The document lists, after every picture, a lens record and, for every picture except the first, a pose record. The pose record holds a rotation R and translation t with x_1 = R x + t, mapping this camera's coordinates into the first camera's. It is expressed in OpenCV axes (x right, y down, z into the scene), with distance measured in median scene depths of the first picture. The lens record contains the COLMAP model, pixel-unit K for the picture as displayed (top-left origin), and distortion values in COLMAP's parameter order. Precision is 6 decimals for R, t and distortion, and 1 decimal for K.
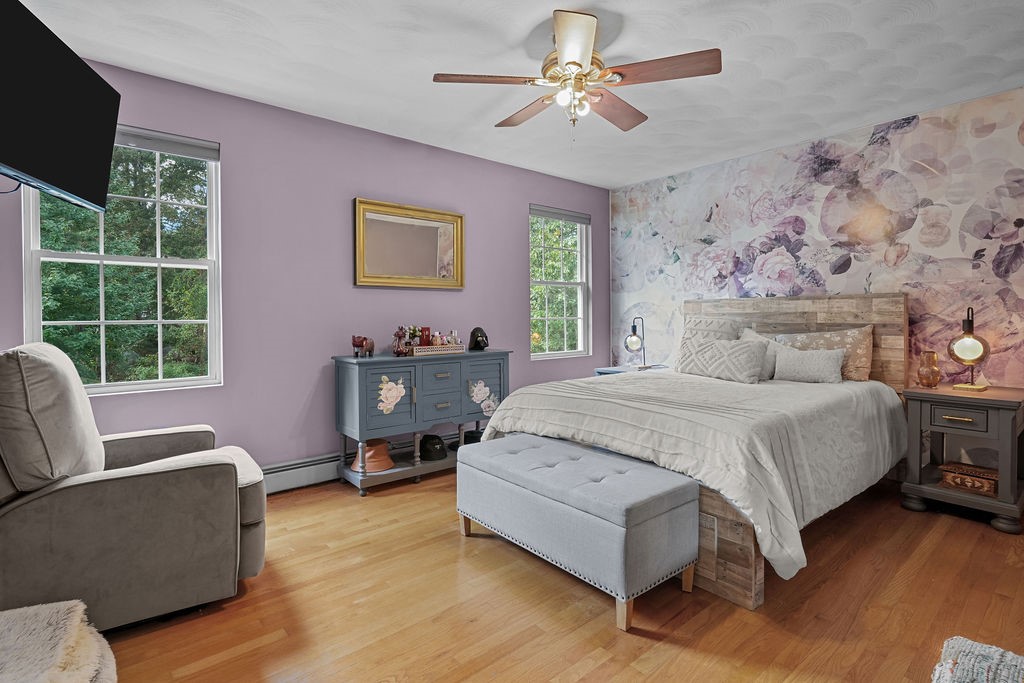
lens RADIAL K [[487.1, 0, 525.5], [0, 487.1, 324.0], [0, 0, 1]] dist [-0.004545, 0.002384]
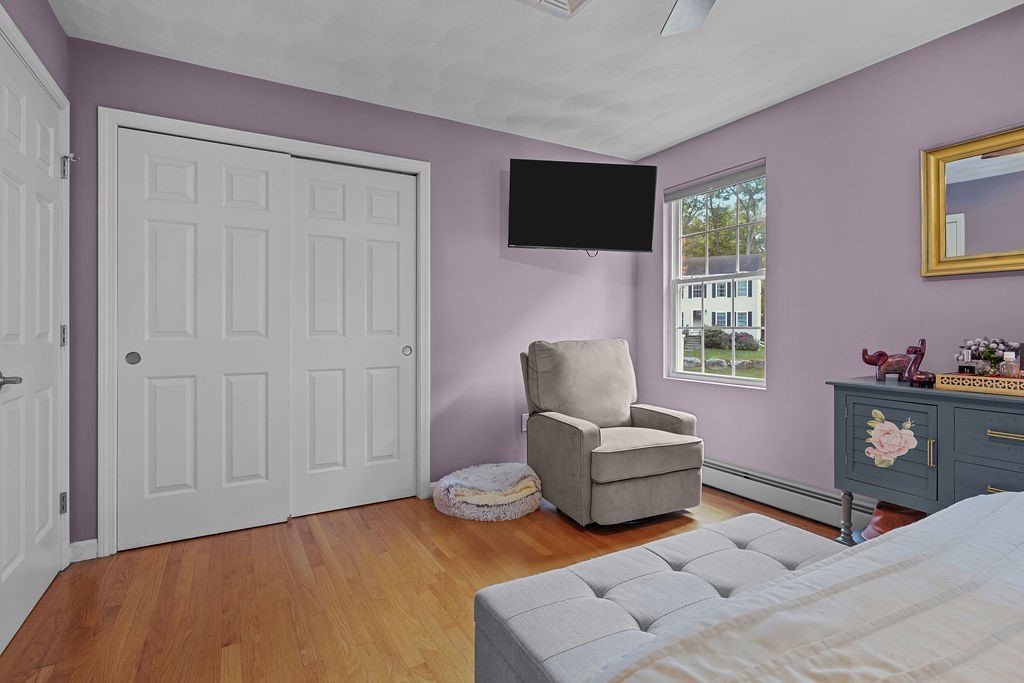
lens RADIAL K [[487.1, 0, 505.2], [0, 487.1, 336.3], [0, 0, 1]] dist [-0.004545, 0.002384]
pose [[-0.190375, 0.024810, -0.981398, 0.482038], [0.000886, 0.999685, 0.025100, -0.015489], [0.981711, 0.003908, -0.190337, 0.618146]]
